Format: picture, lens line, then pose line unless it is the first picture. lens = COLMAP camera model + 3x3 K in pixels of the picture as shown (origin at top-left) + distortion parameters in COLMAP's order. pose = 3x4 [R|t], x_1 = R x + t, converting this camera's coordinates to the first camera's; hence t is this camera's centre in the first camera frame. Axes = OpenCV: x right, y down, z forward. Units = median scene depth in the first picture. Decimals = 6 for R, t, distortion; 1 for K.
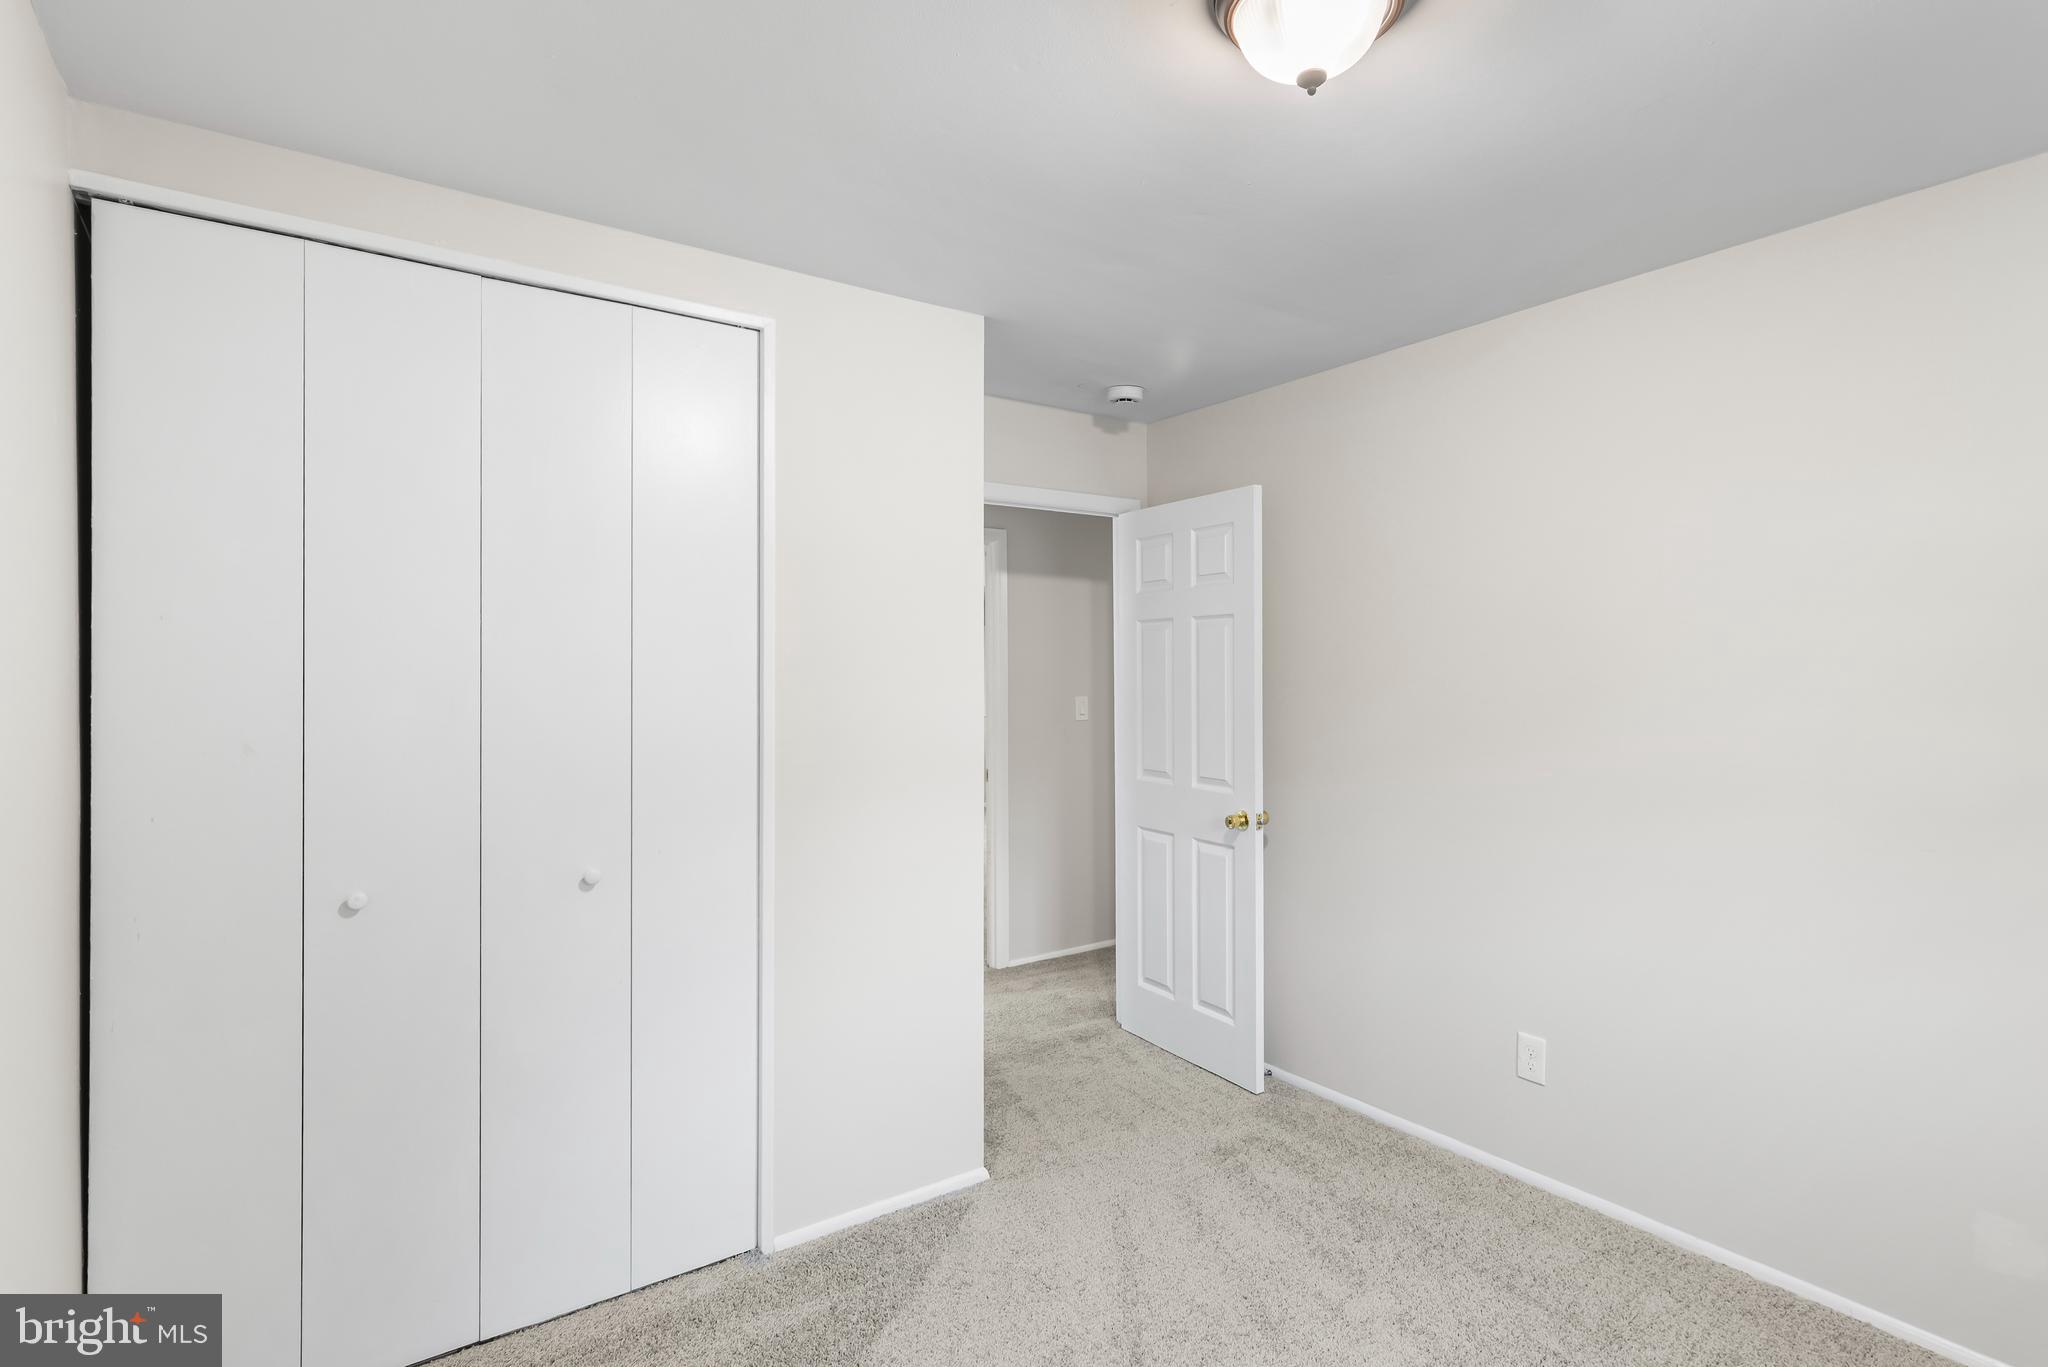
lens RADIAL K [[1046.5, 0, 1024.0], [0, 1046.5, 683.5], [0, 0, 1]] dist [0.000459, -0.000053]
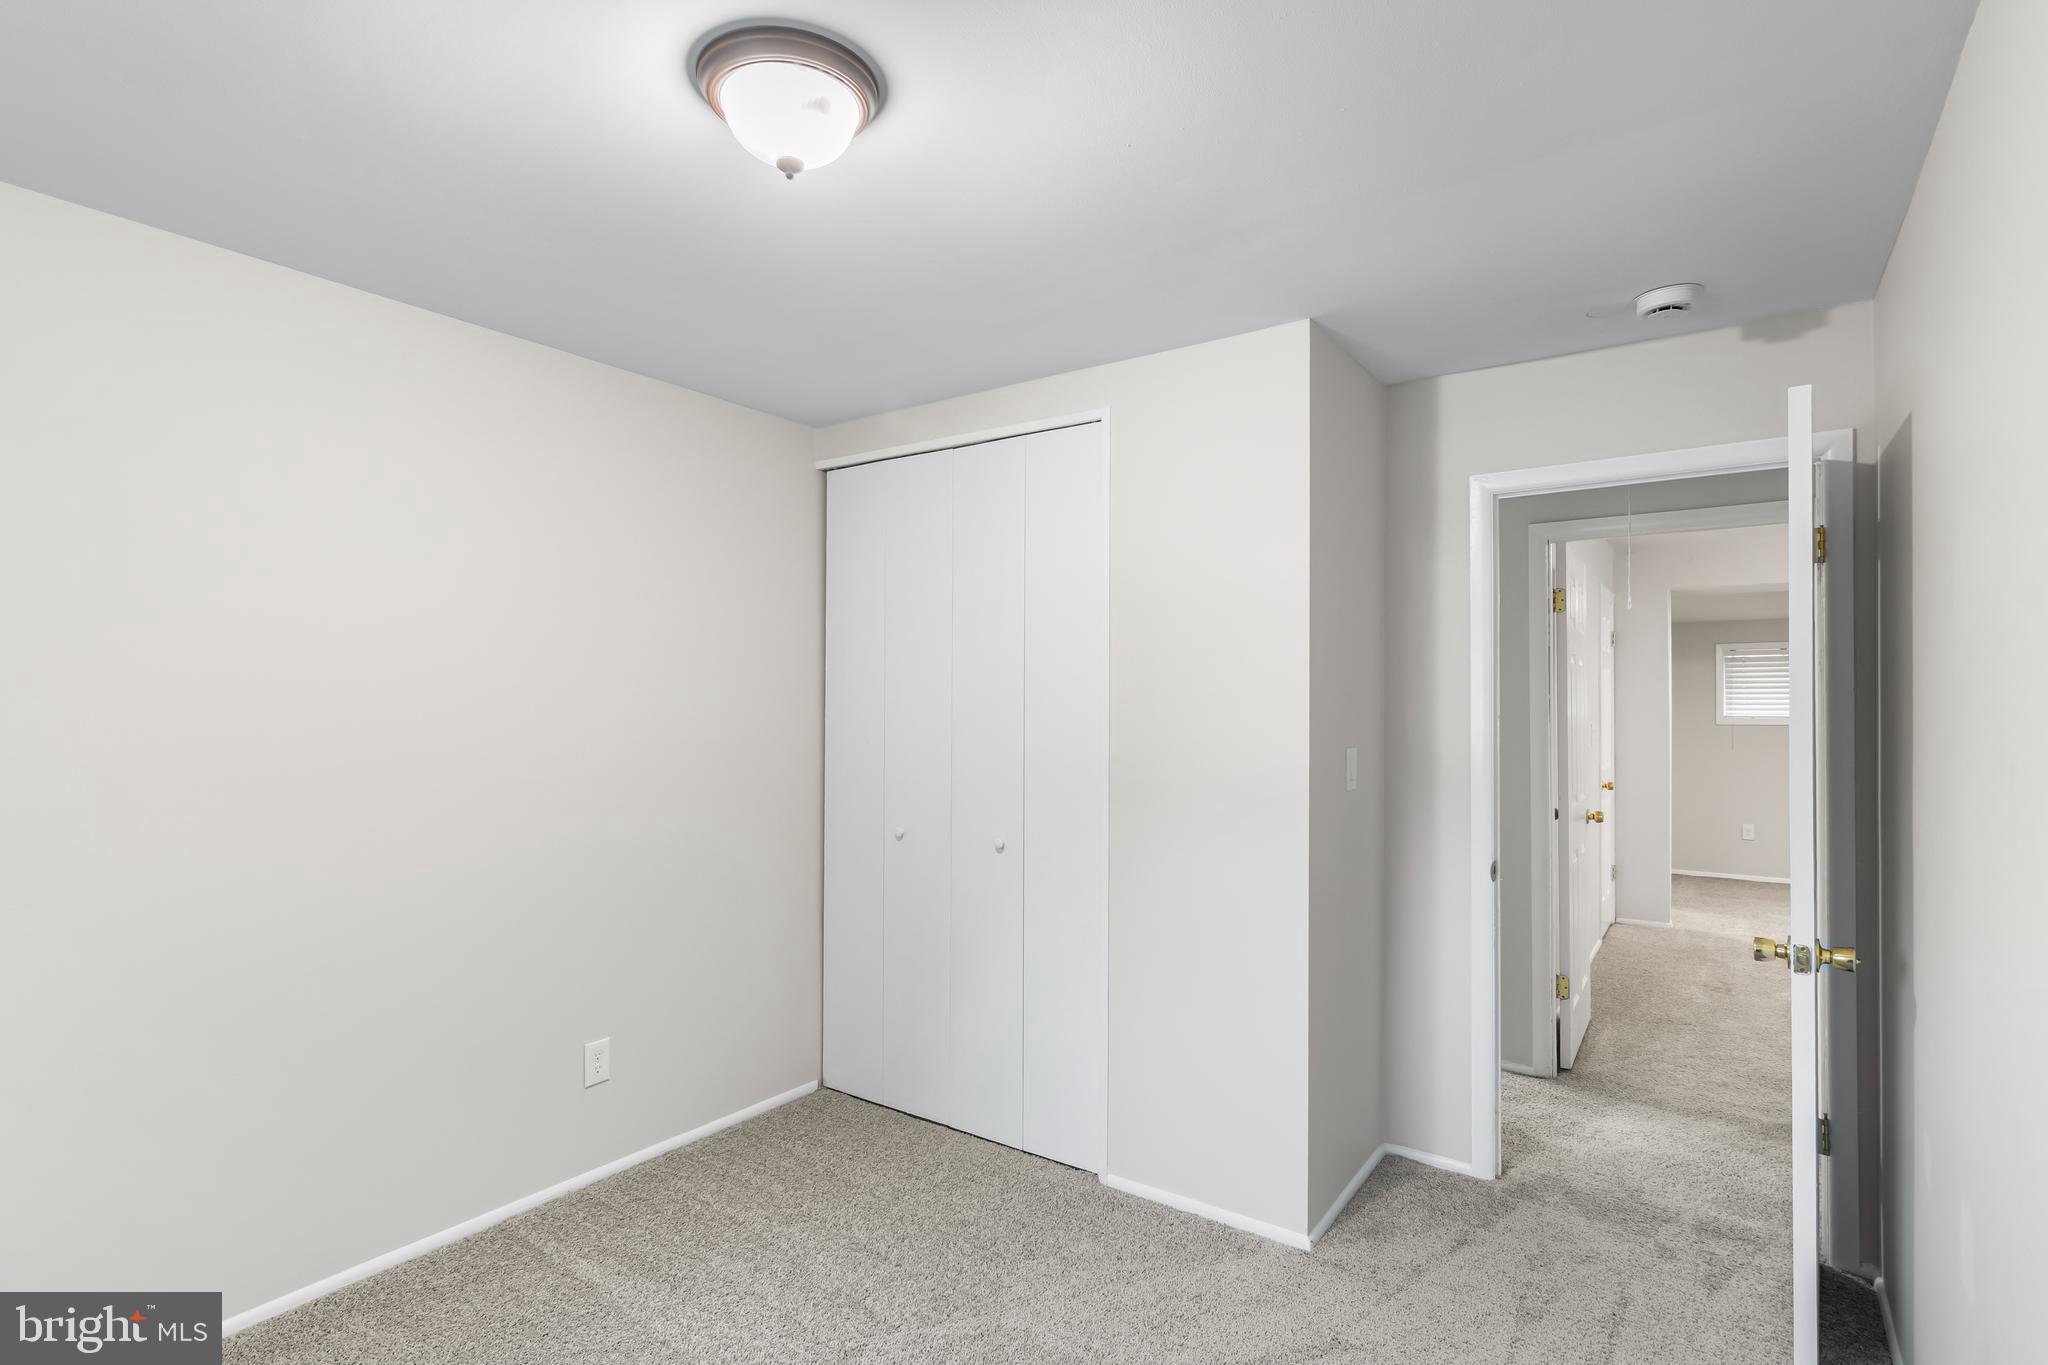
lens RADIAL K [[1000.2, 0, 989.1], [0, 1000.2, 686.5], [0, 0, 1]] dist [-0.002268, -0.000558]
pose [[0.302679, -0.011843, -0.953019, 0.657106], [-0.007356, 0.999864, -0.014761, -0.008742], [0.953064, 0.011479, 0.302550, 0.415531]]
